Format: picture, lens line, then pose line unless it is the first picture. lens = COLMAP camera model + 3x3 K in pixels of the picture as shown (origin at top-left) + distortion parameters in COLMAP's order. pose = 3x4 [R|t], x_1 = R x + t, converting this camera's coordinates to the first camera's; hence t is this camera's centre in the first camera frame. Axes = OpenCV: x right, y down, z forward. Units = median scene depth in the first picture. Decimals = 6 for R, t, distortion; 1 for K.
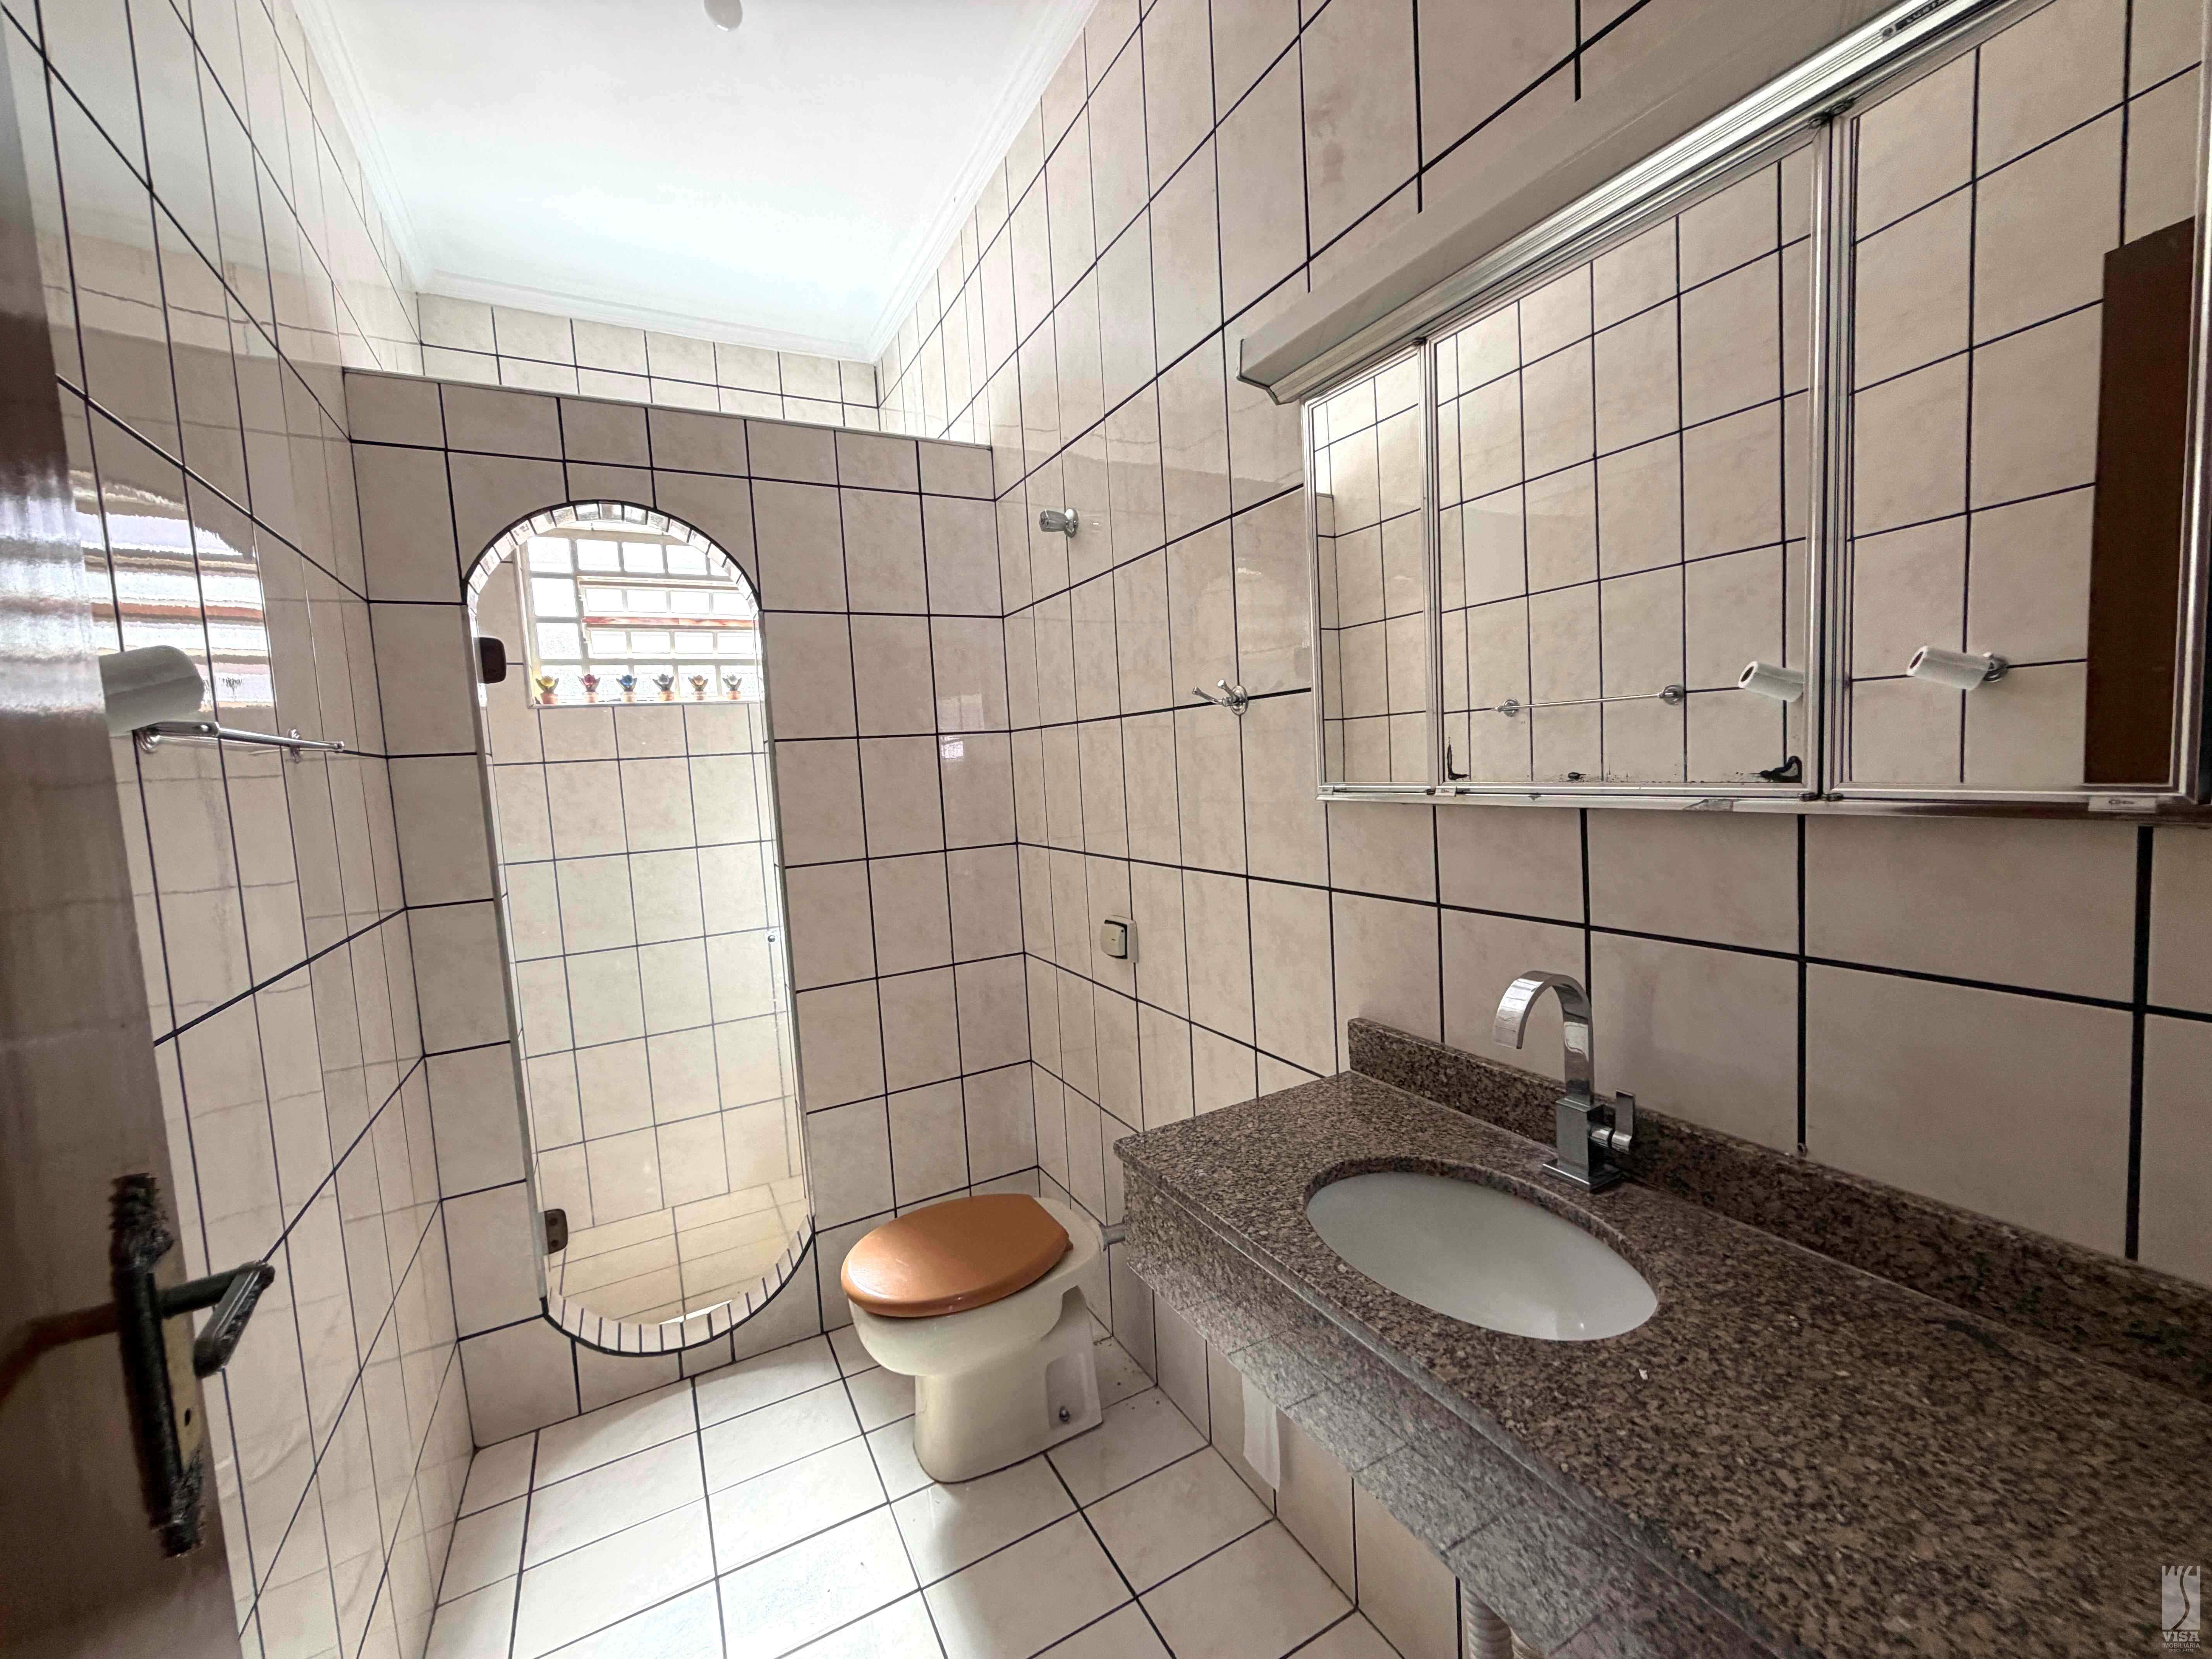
lens RADIAL K [[879.8, 0, 1114.5], [0, 879.8, 820.9], [0, 0, 1]] dist [-0.000202, 0.000527]
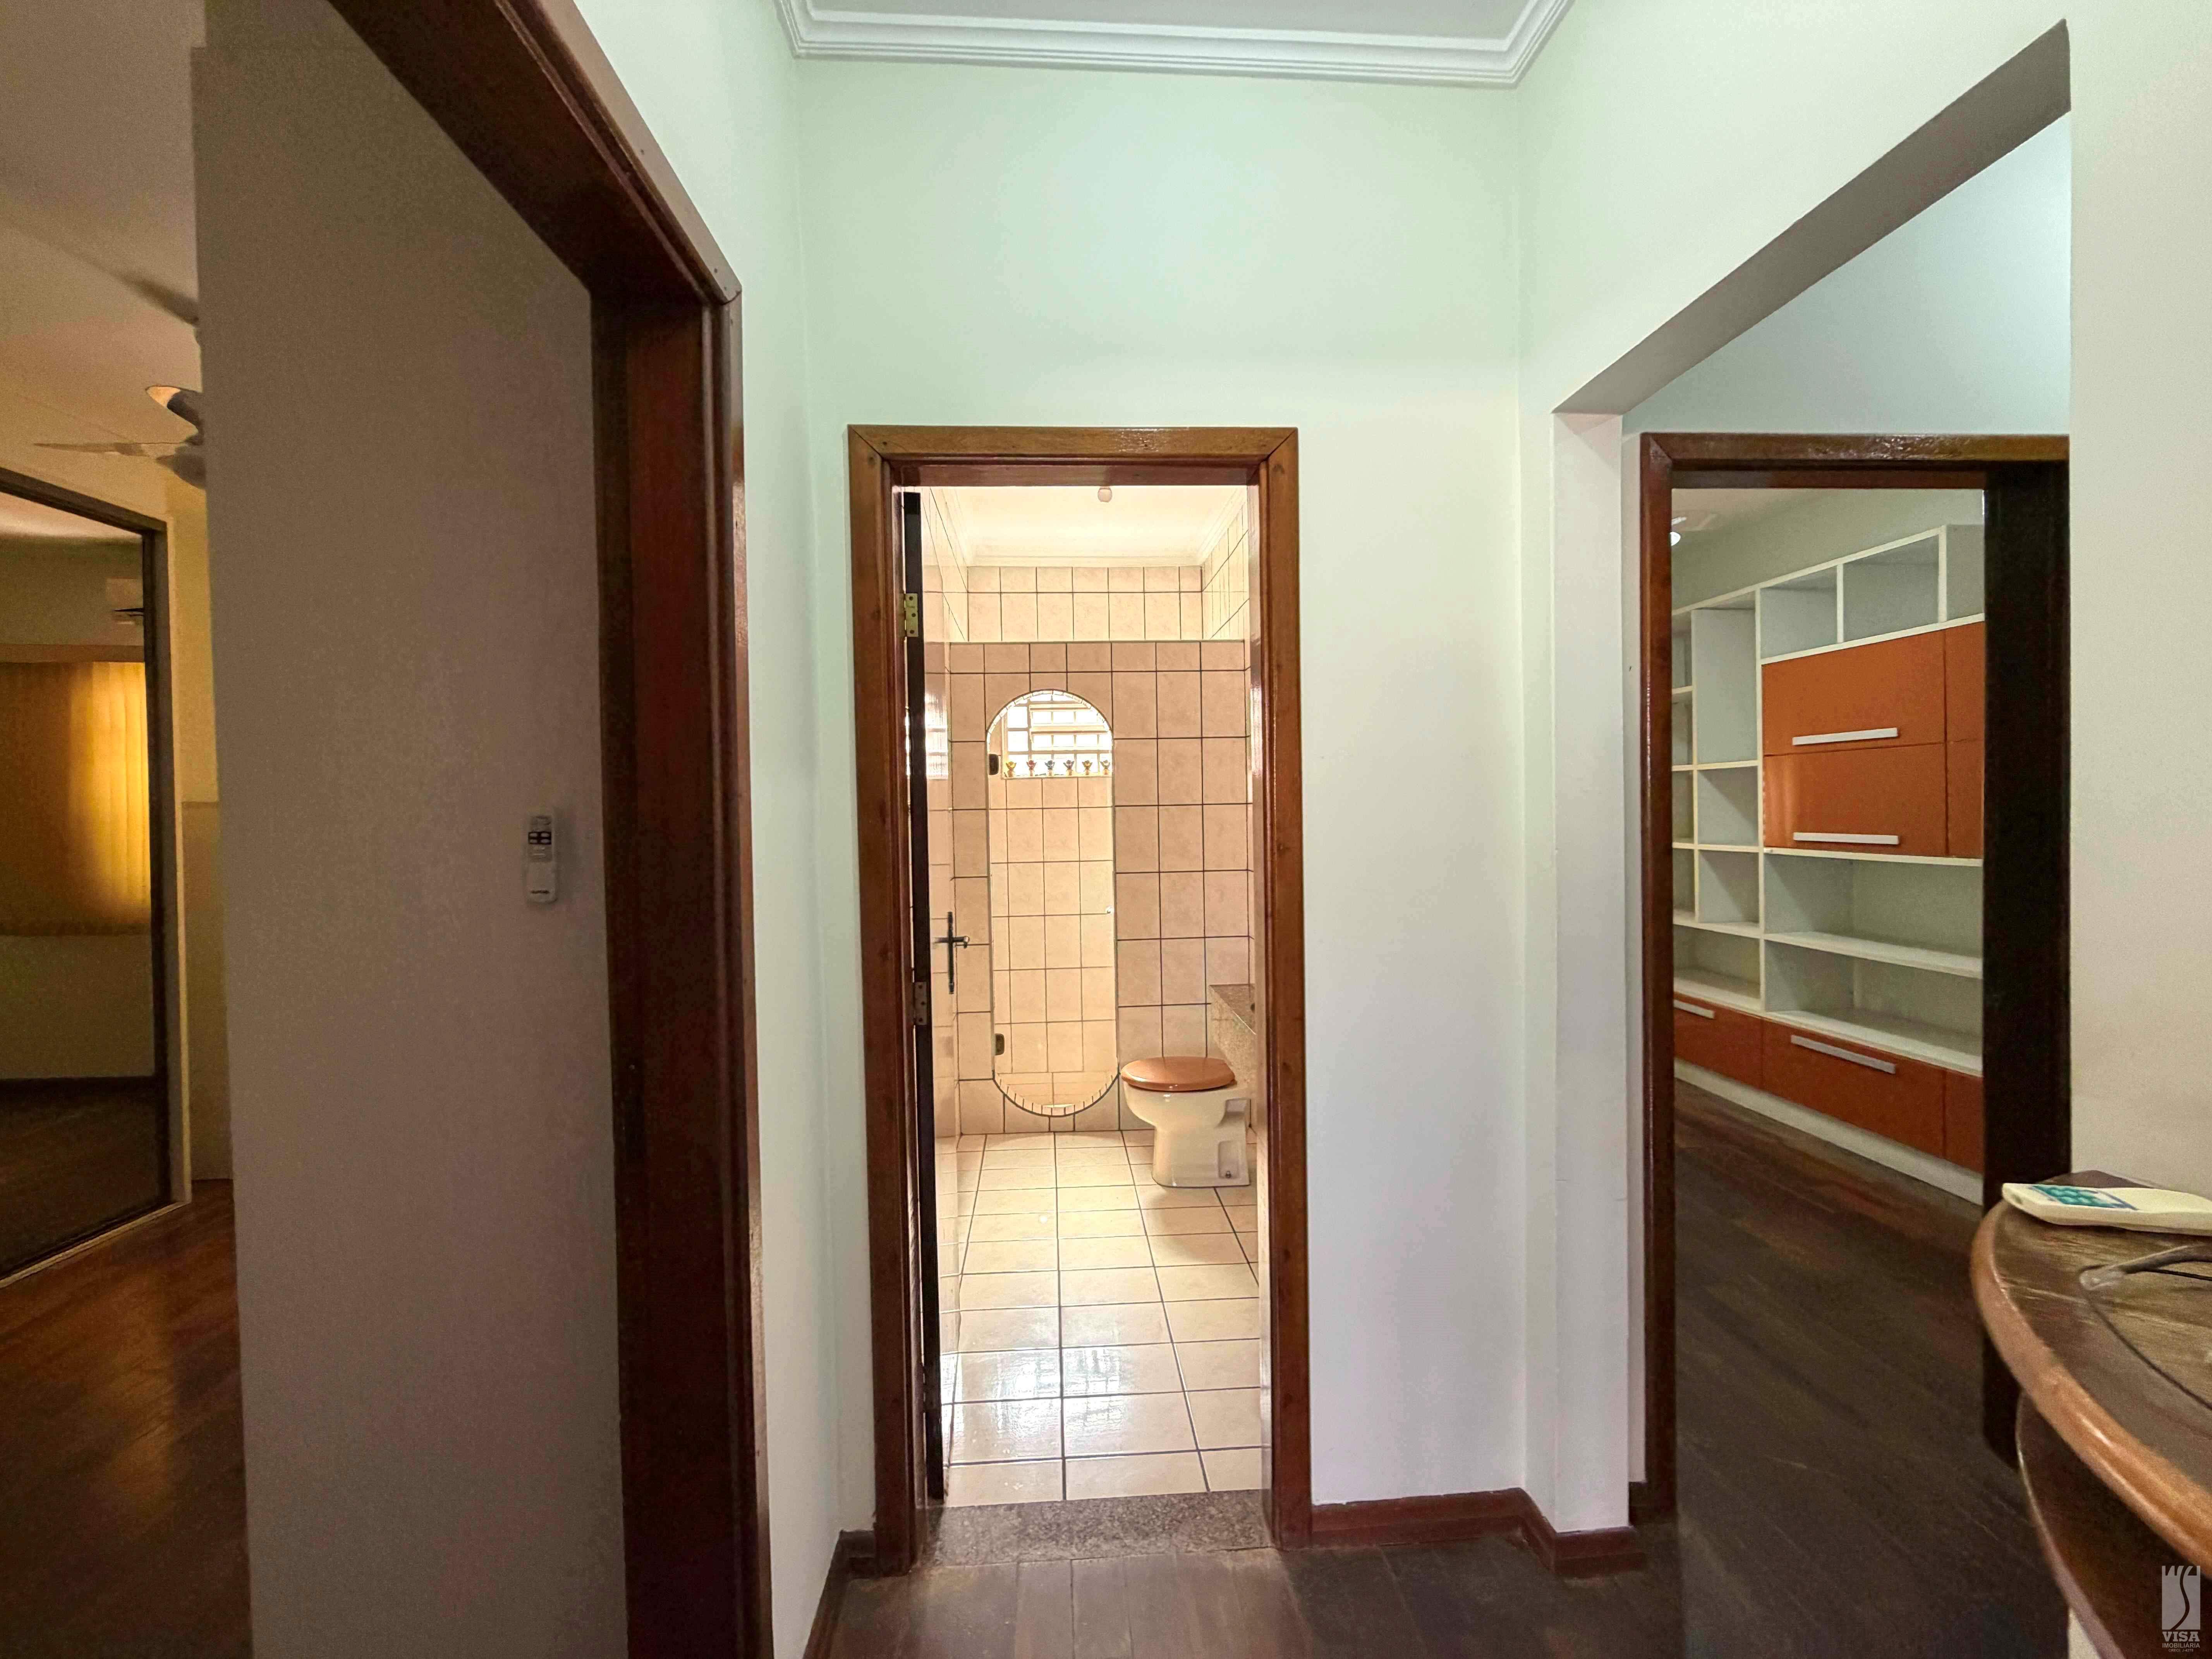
lens RADIAL K [[879.8, 0, 1114.9], [0, 879.8, 835.4], [0, 0, 1]] dist [-0.000202, 0.000527]
pose [[0.908554, 0.053974, -0.414267, 0.379882], [-0.066140, 0.997697, -0.015067, 0.000440], [0.412499, 0.041089, 0.910031, -0.684129]]
